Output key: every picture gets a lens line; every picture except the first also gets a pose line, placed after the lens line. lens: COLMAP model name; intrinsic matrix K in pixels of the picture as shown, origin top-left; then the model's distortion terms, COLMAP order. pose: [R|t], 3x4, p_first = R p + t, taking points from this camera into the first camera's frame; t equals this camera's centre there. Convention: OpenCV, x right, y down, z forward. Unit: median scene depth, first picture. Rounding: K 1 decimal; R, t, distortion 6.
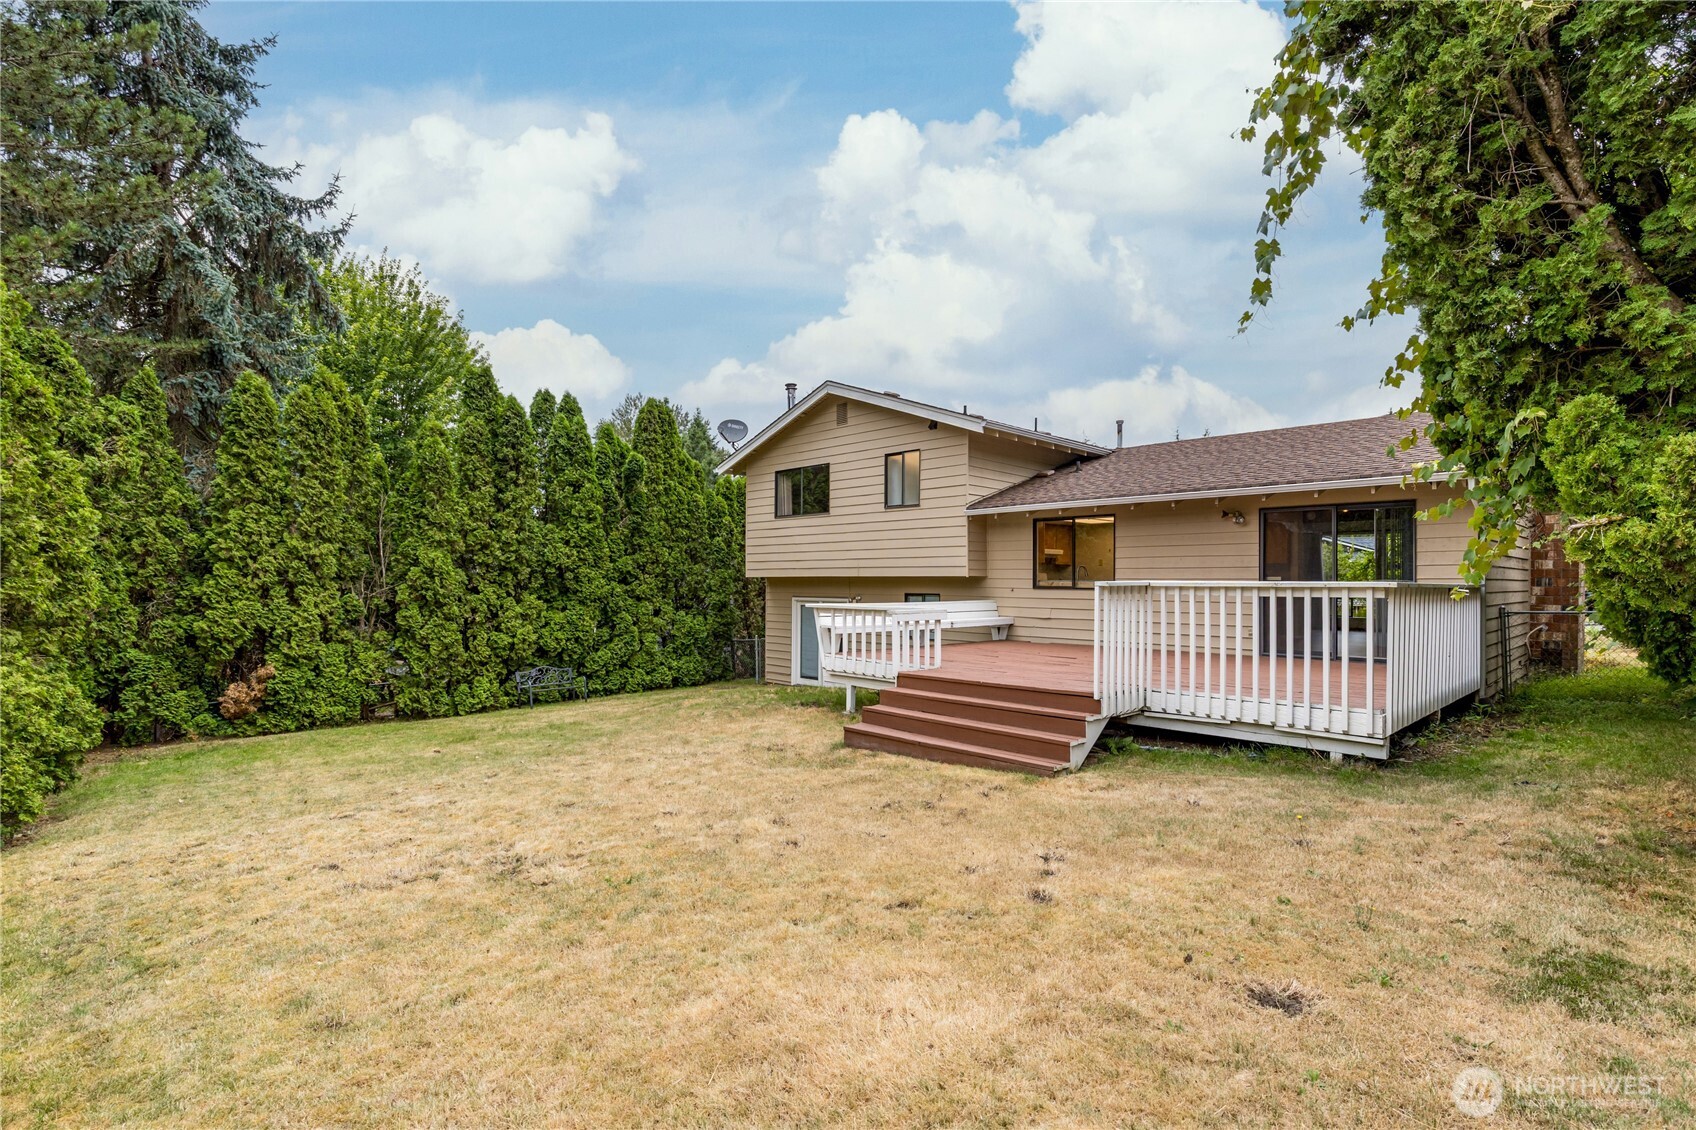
lens RADIAL K [[761.0, 0, 848.0], [0, 761.0, 565.0], [0, 0, 1]] dist [0.003795, 0.000169]
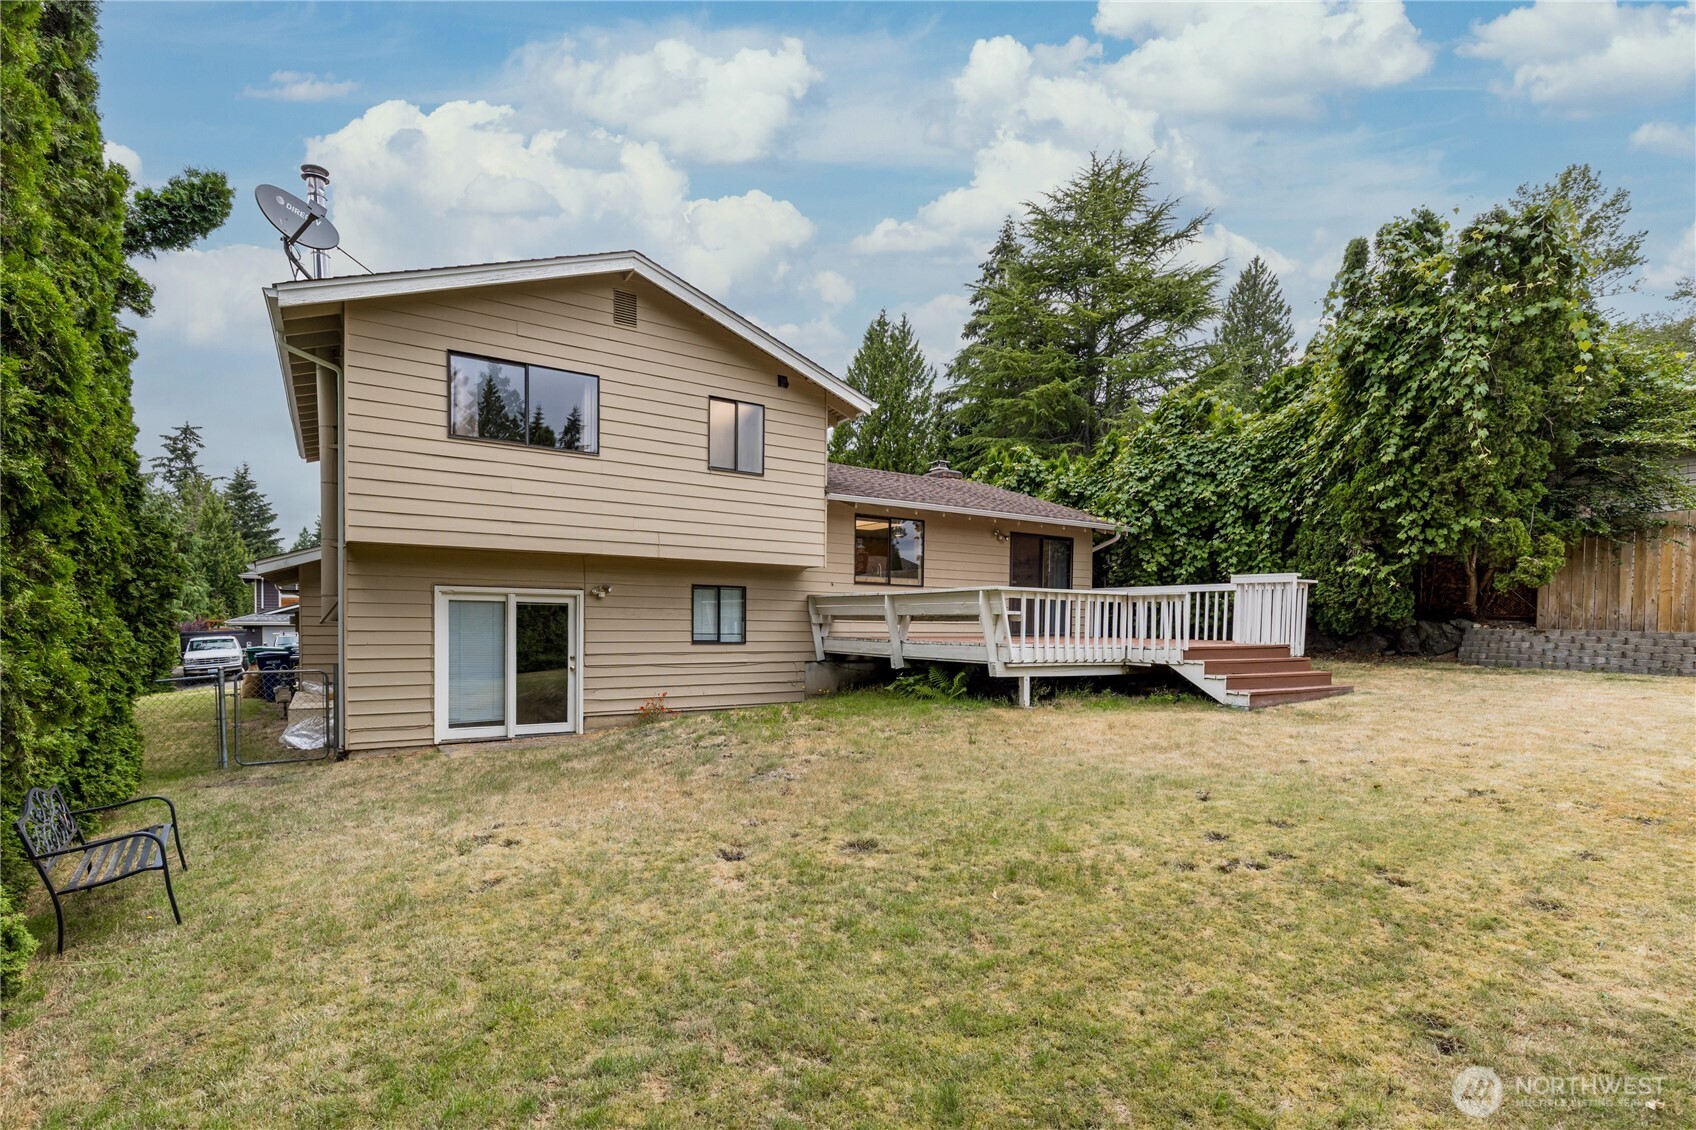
lens RADIAL K [[756.4, 0, 798.0], [0, 756.4, 635.8], [0, 0, 1]] dist [0.000642, 0.000015]
pose [[0.250109, -0.018934, 0.968033, -0.597349], [-0.033448, 0.999043, 0.028183, 0.059758], [-0.967640, -0.039427, 0.249236, 0.668122]]
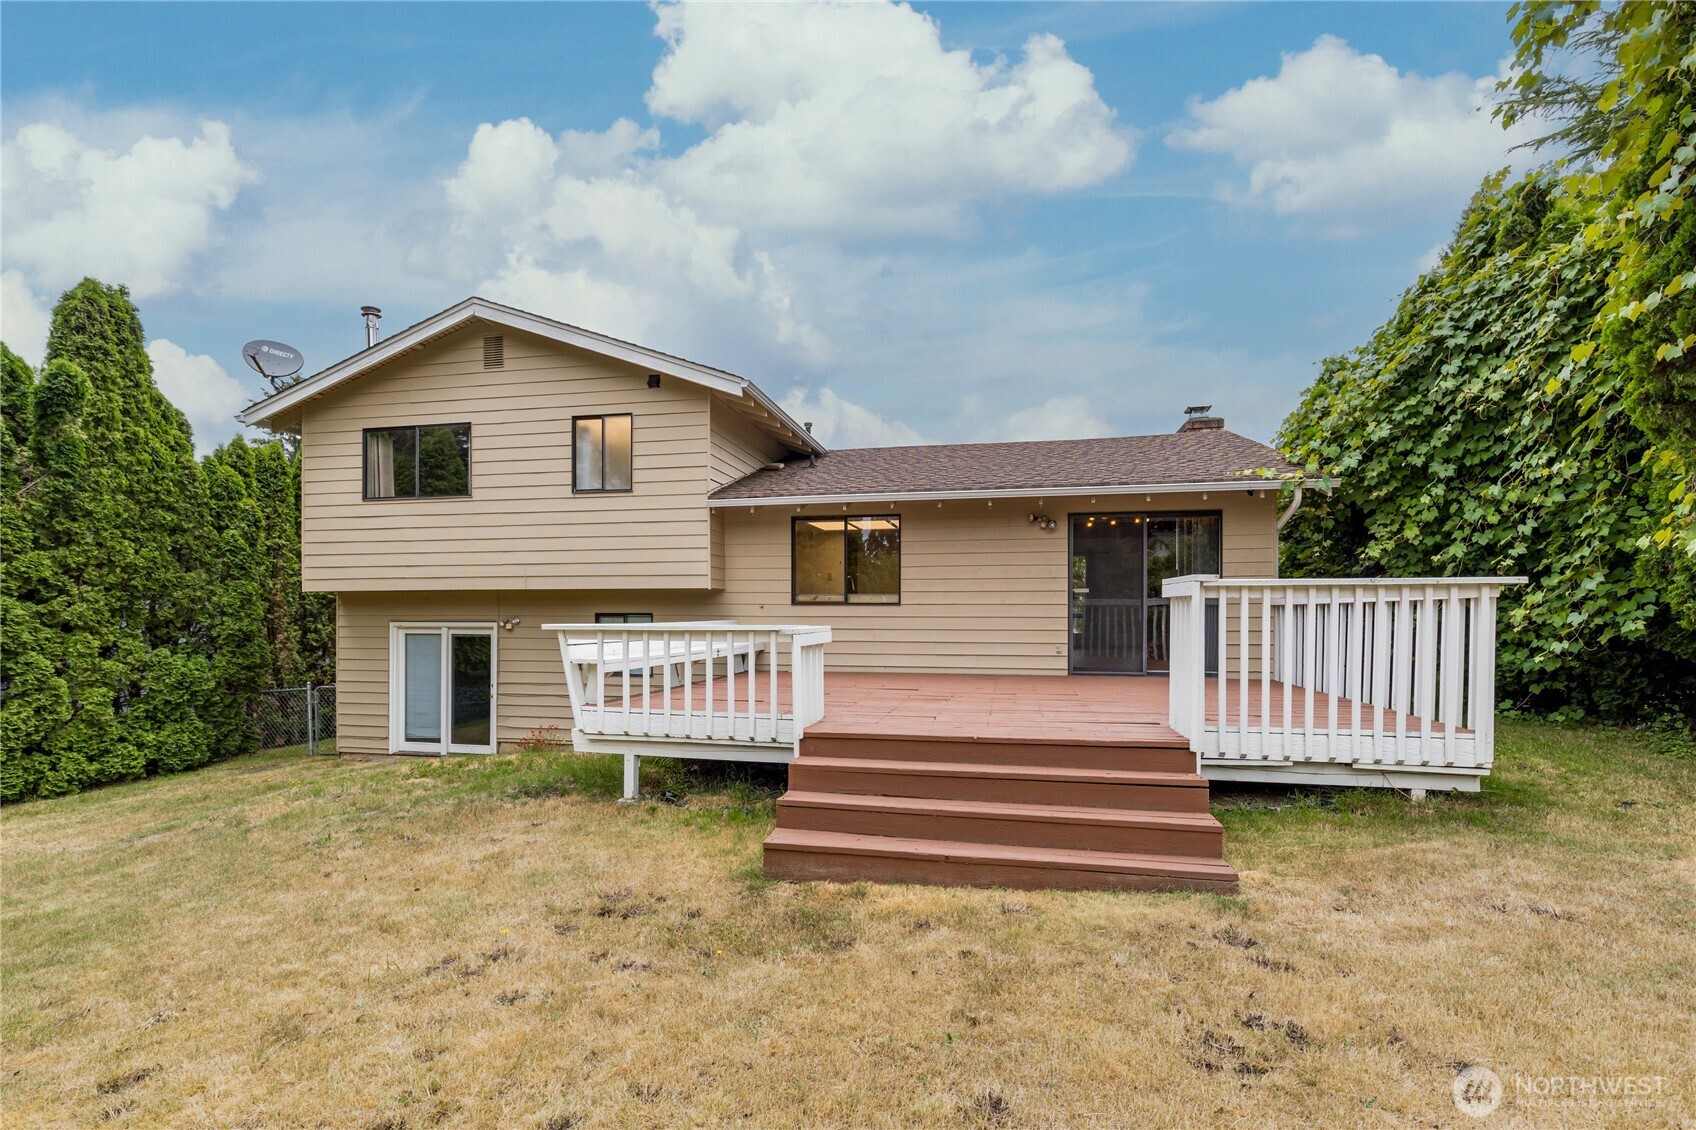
lens RADIAL K [[755.5, 0, 817.6], [0, 755.5, 609.7], [0, 0, 1]] dist [0.003805, -0.000213]
pose [[0.839884, -0.000363, 0.542766, -0.130859], [-0.009713, 0.999830, 0.015699, 0.019057], [-0.542679, -0.018457, 0.839737, 0.263741]]
